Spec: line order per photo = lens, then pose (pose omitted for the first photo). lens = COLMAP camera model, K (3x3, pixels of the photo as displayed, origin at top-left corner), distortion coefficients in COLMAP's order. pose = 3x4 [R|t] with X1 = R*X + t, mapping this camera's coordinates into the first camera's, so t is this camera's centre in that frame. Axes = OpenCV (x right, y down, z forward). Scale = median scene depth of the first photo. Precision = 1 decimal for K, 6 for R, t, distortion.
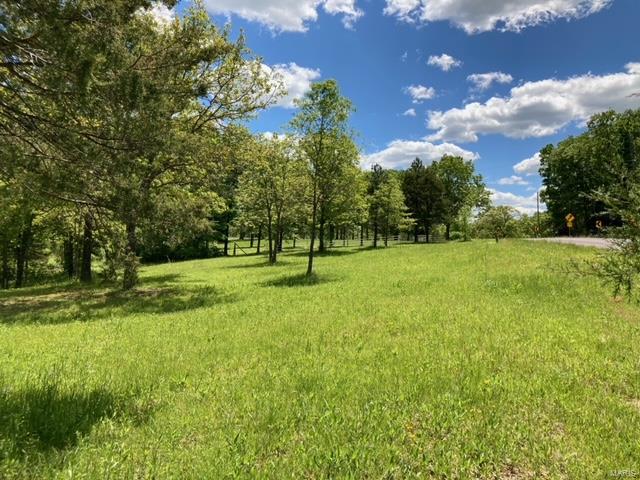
lens RADIAL K [[527.0, 0, 320.0], [0, 527.0, 240.0], [0, 0, 1]] dist [0.017372, -0.003457]
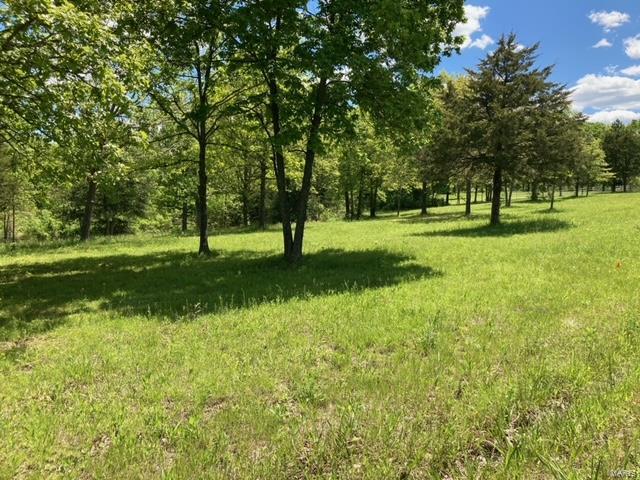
lens RADIAL K [[527.0, 0, 320.0], [0, 527.0, 240.0], [0, 0, 1]] dist [0.017372, -0.003457]
pose [[0.952392, 0.013433, -0.304582, -0.087132], [0.013256, 0.996260, 0.085387, 0.001301], [0.304589, -0.085360, 0.948651, -0.360897]]
